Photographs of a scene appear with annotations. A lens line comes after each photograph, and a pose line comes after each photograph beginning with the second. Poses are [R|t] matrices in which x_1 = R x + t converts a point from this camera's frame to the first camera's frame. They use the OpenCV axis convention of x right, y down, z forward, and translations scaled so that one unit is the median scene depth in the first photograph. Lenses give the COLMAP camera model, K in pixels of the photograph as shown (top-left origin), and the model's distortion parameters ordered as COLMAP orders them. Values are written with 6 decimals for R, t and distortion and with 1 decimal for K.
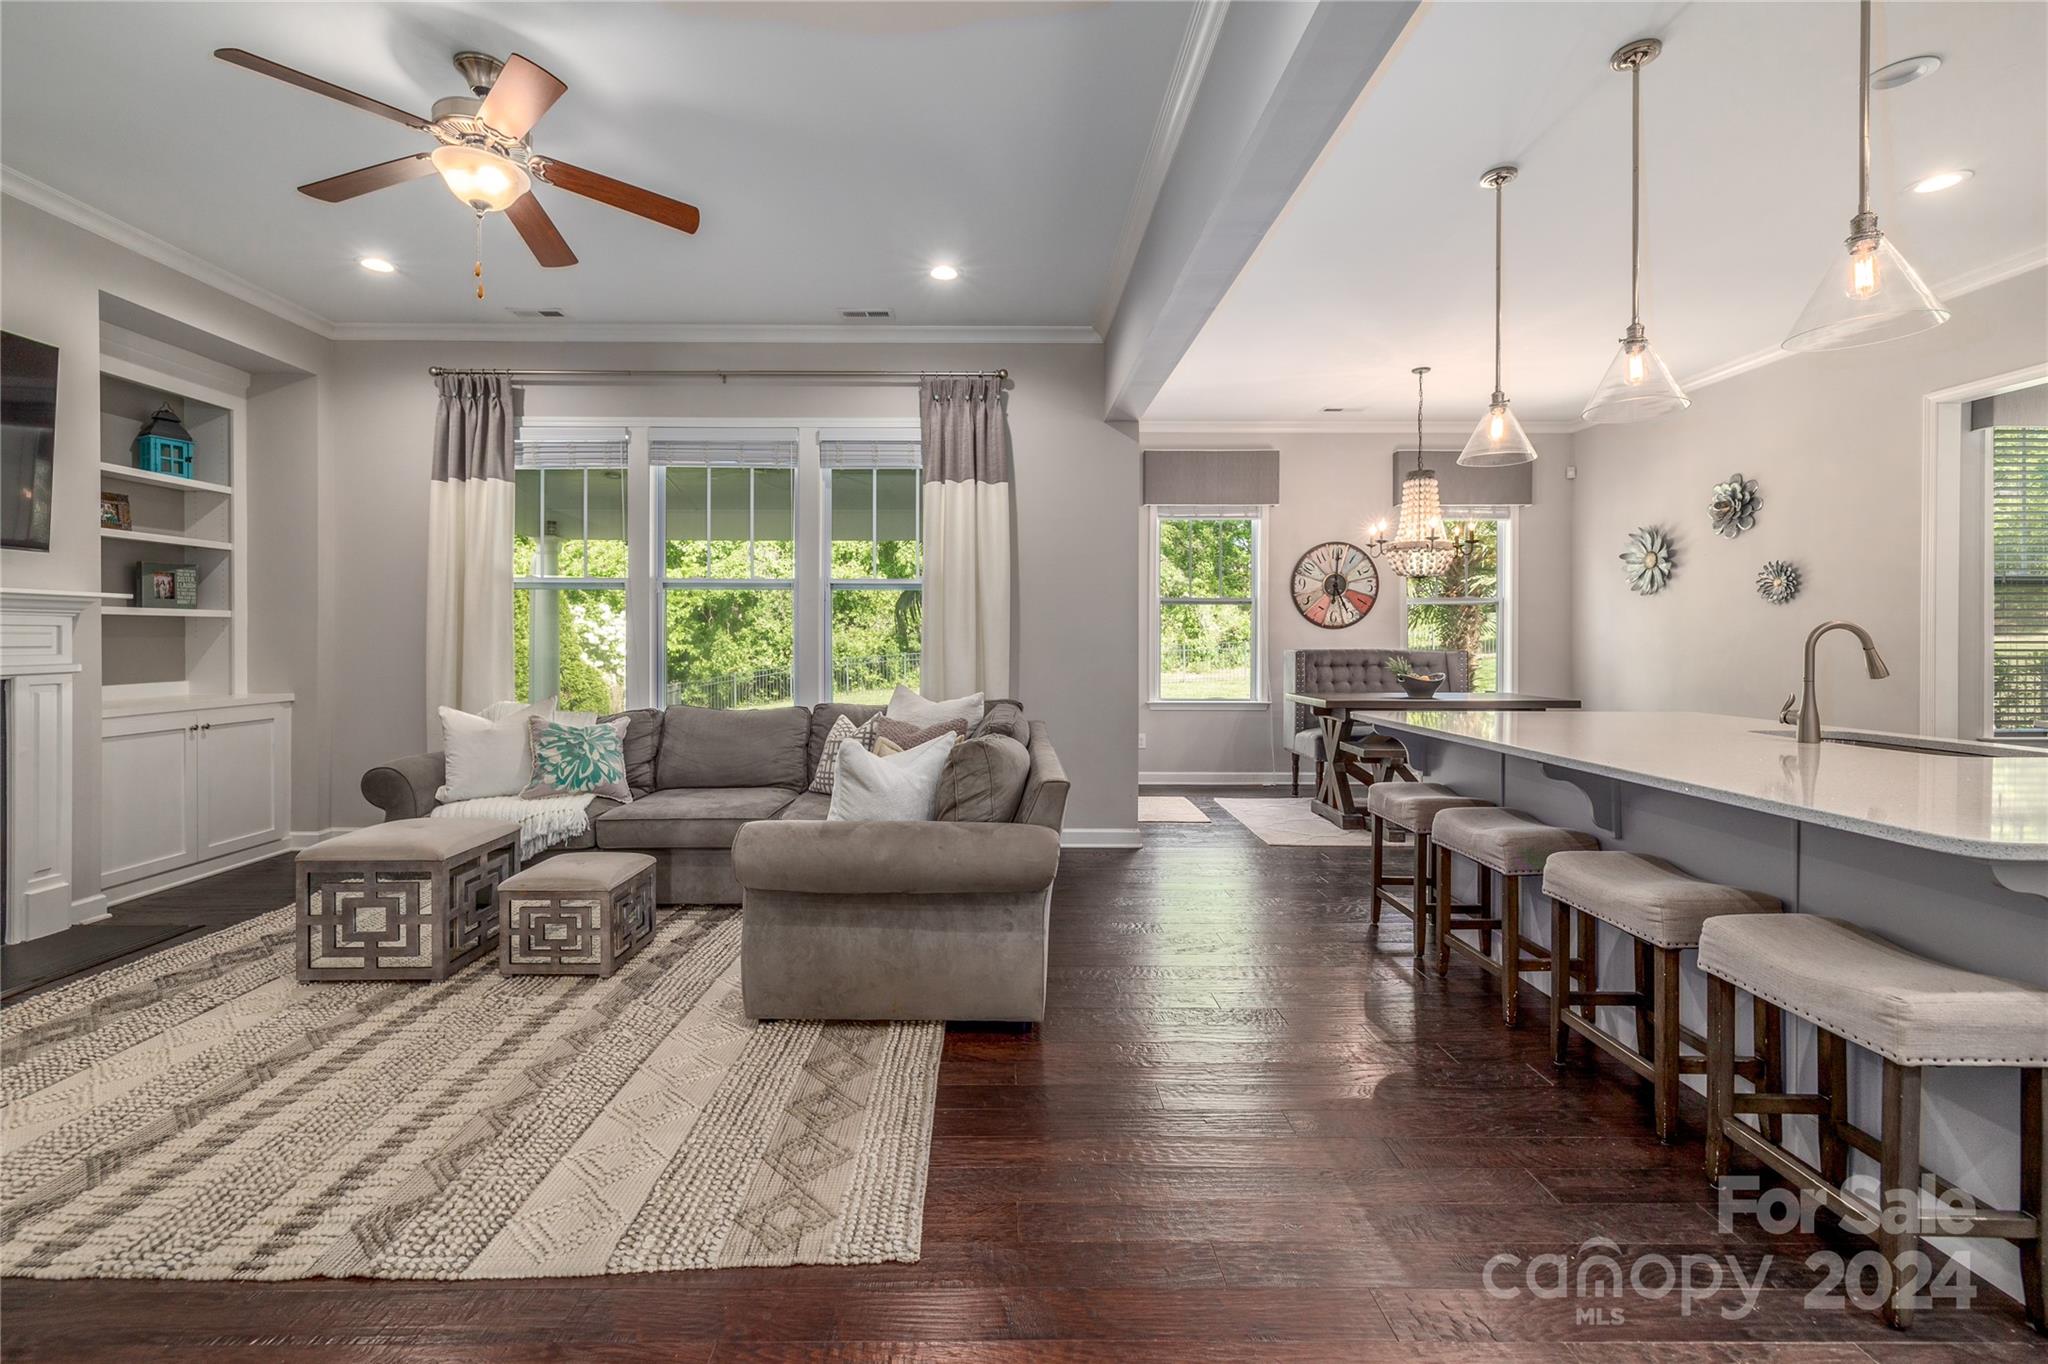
lens RADIAL K [[870.3, 0, 996.4], [0, 870.3, 643.3], [0, 0, 1]] dist [0.003237, 0.000054]
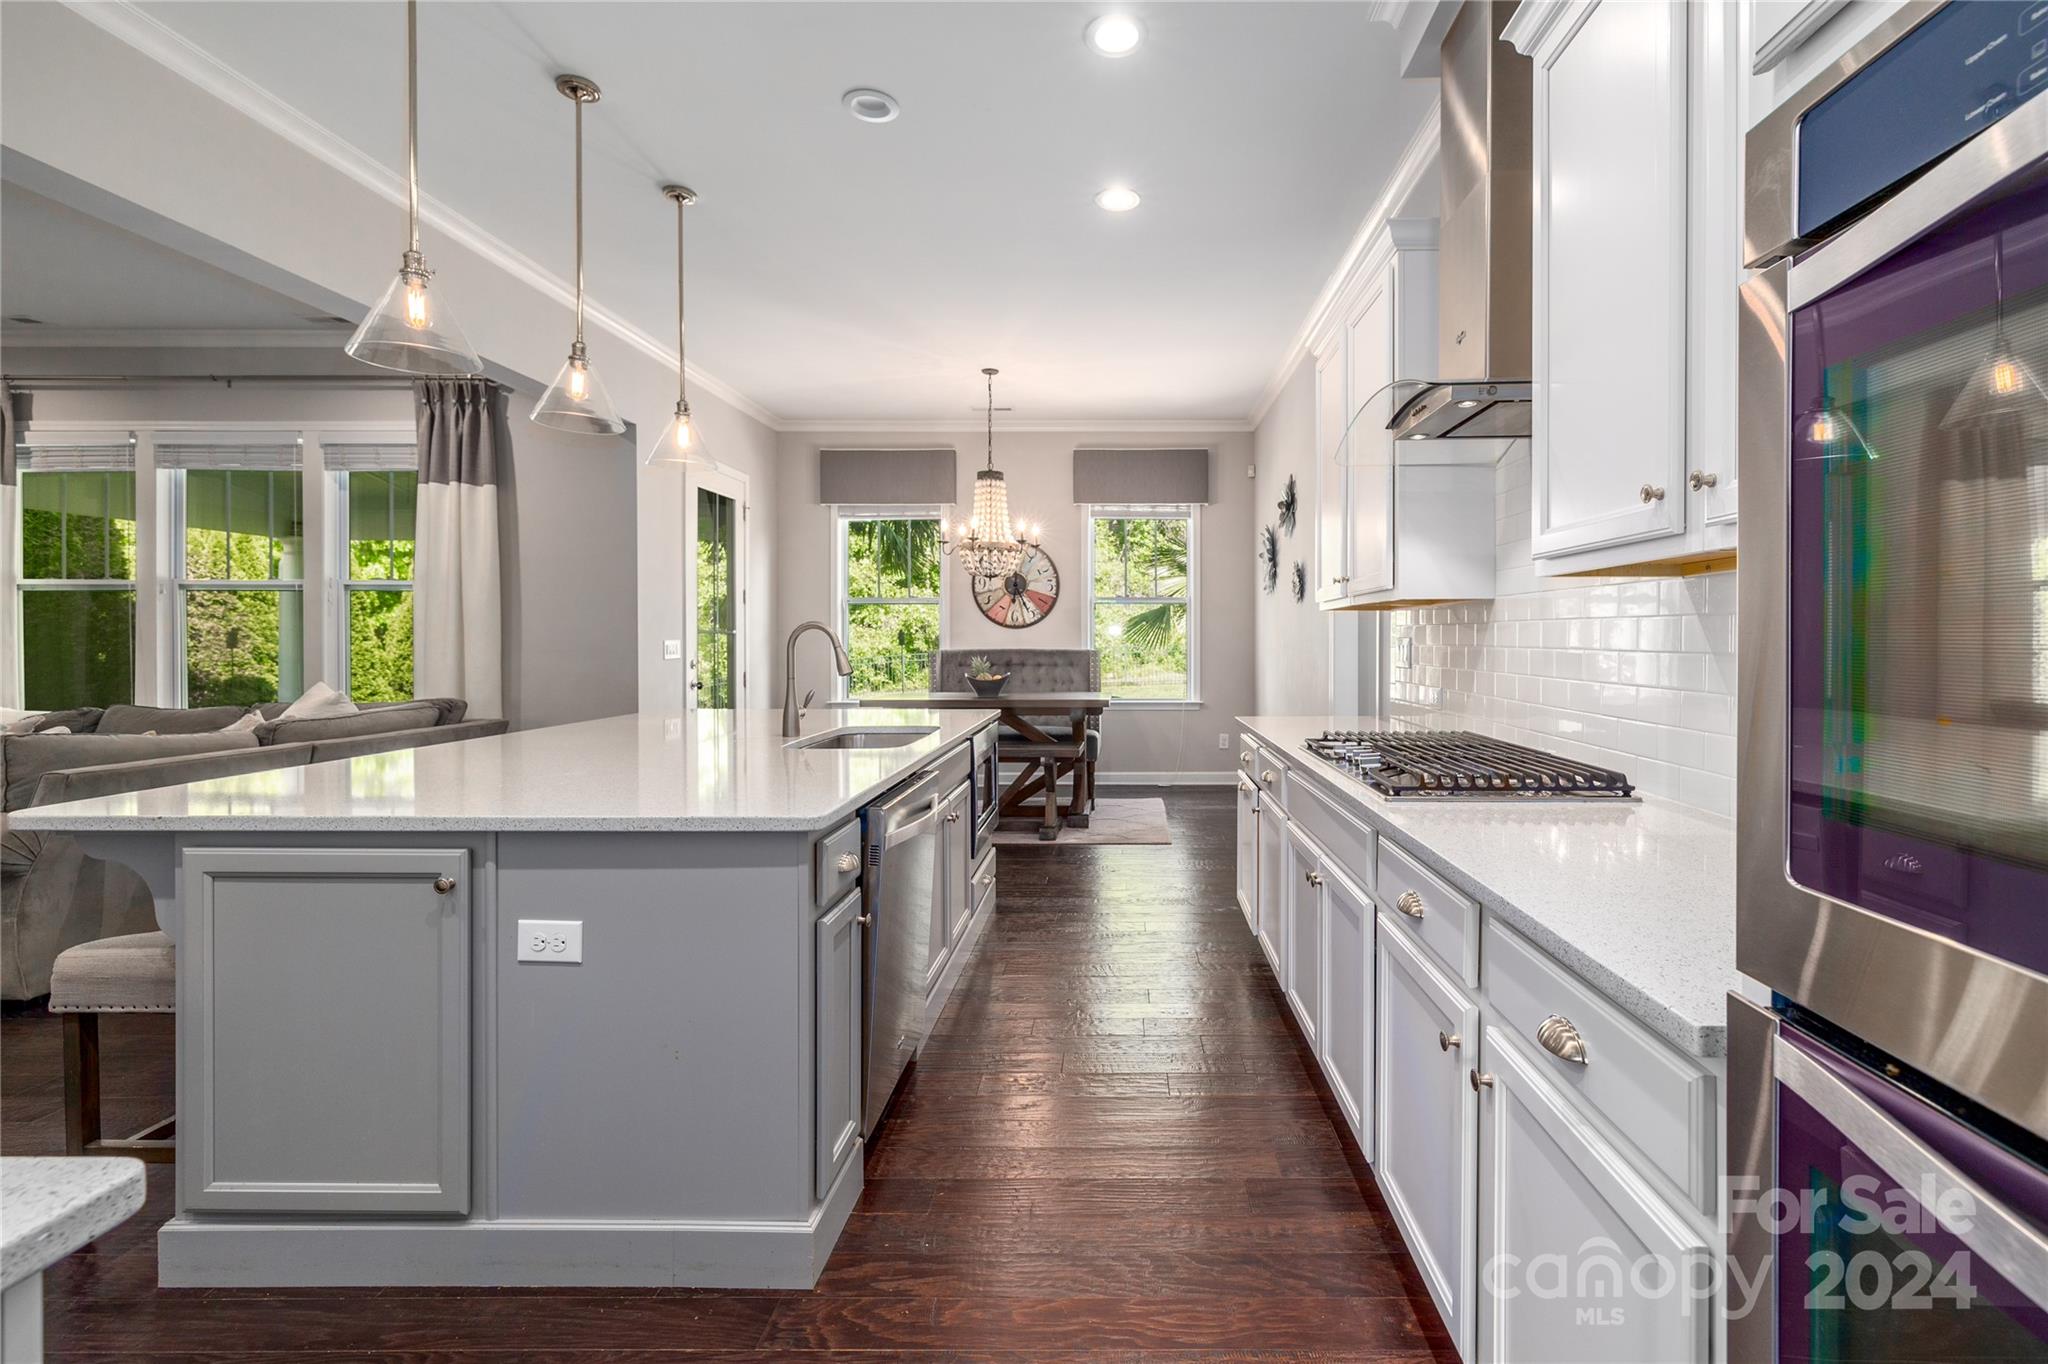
lens RADIAL K [[909.9, 0, 1112.7], [0, 909.9, 647.6], [0, 0, 1]] dist [0.001566, 0.000172]
pose [[0.999992, -0.000901, -0.003957, 0.887195], [0.000917, 0.999991, 0.004037, 0.001622], [0.003954, -0.004040, 0.999984, -0.072692]]
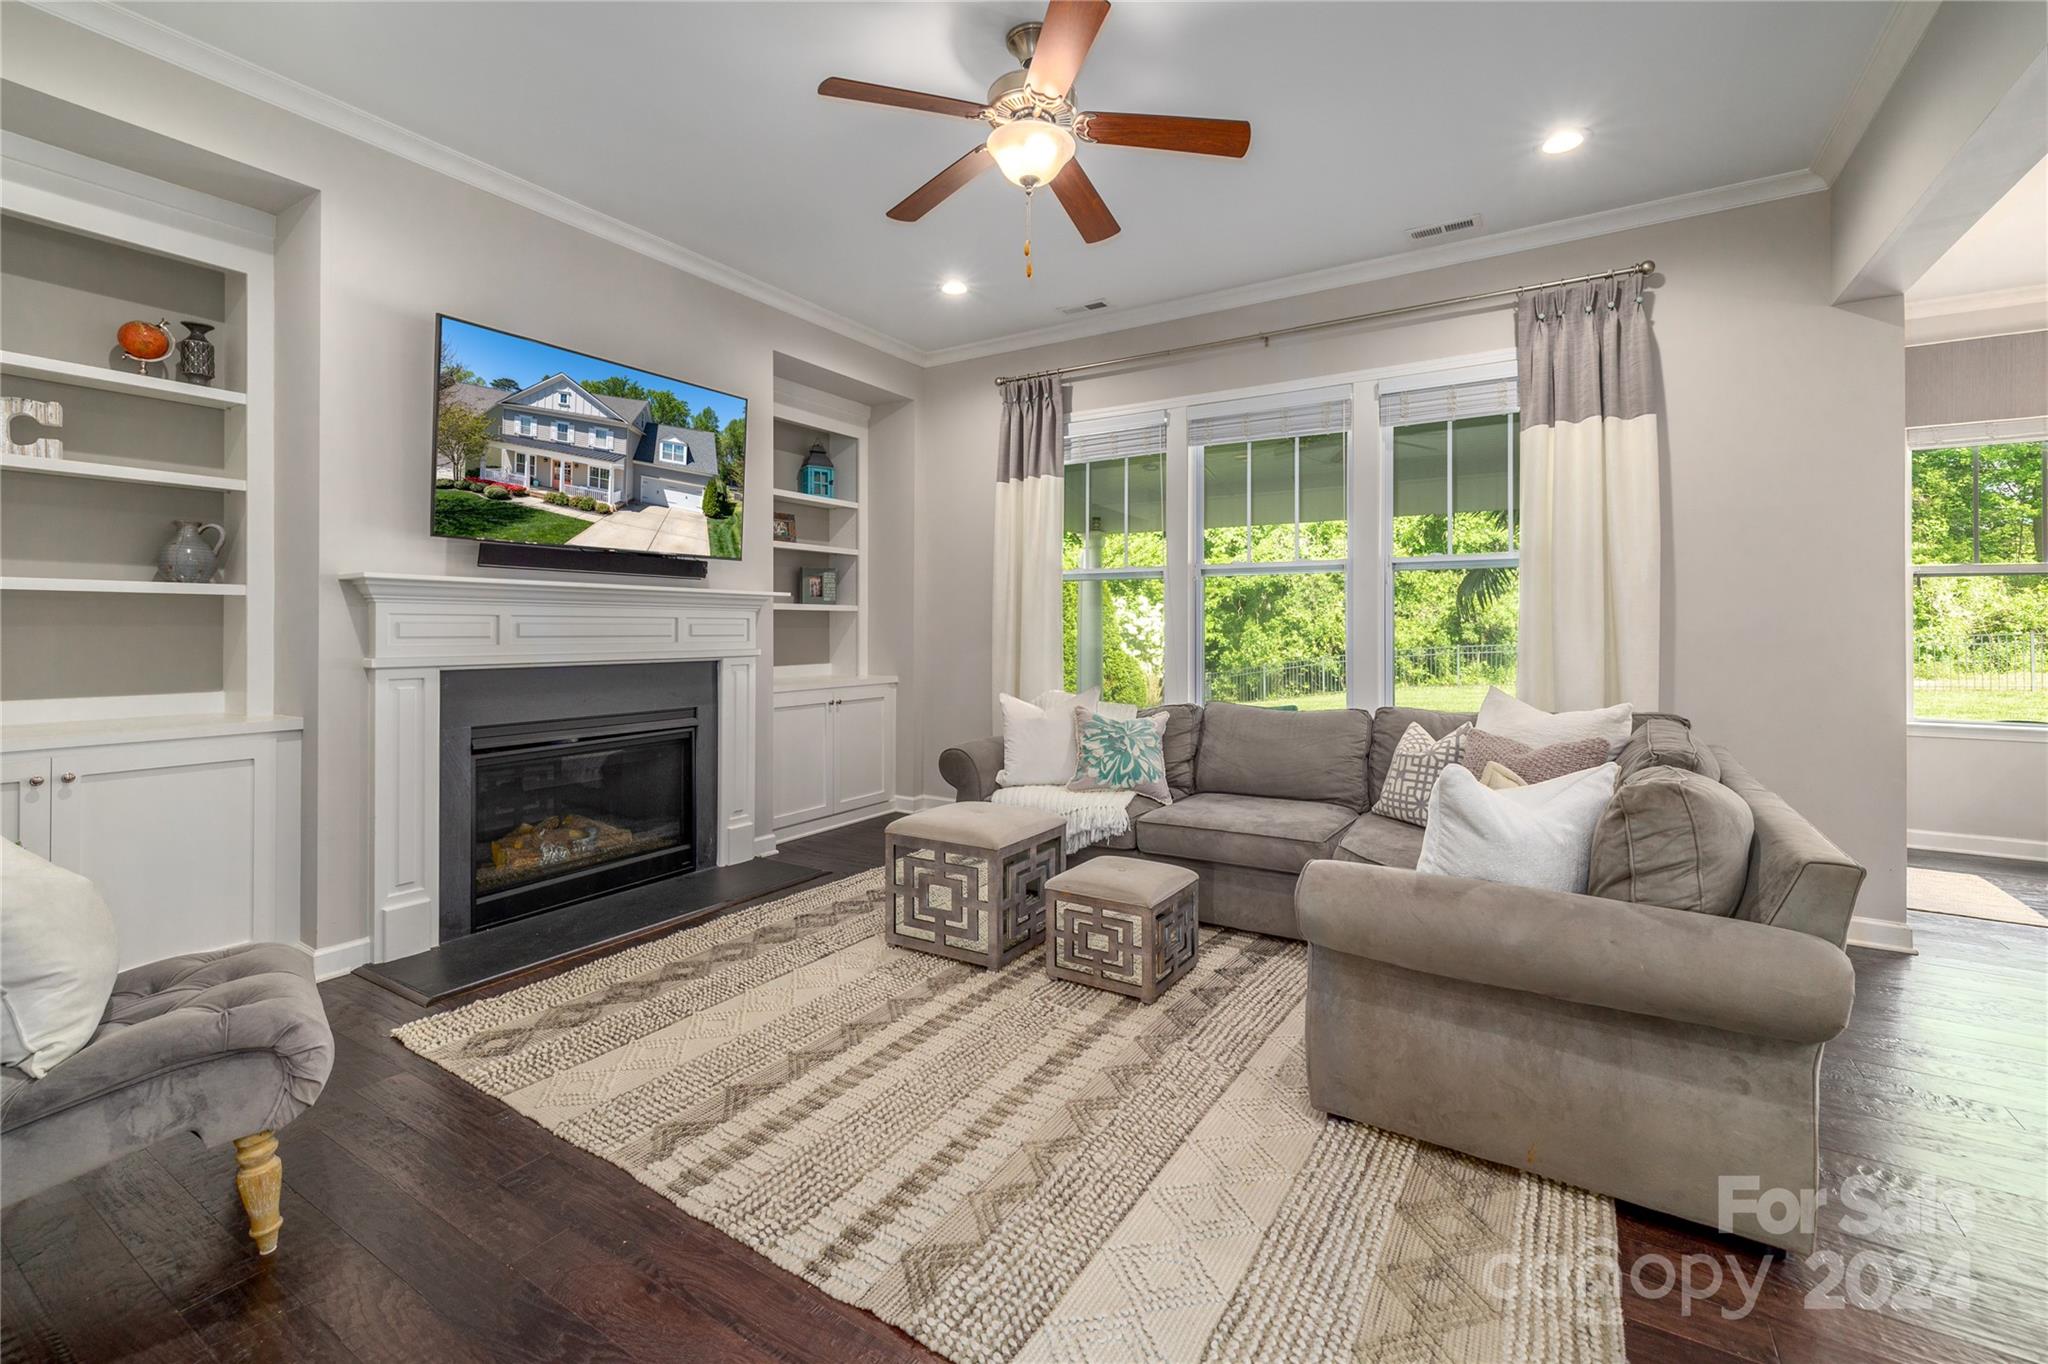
lens RADIAL K [[879.5, 0, 1014.0], [0, 879.5, 624.5], [0, 0, 1]] dist [0.001792, 0.000126]
pose [[0.843948, -0.002876, -0.536417, -0.055397], [-0.002764, 0.999949, -0.009709, -0.000501], [0.536418, 0.009676, 0.843897, 0.113207]]
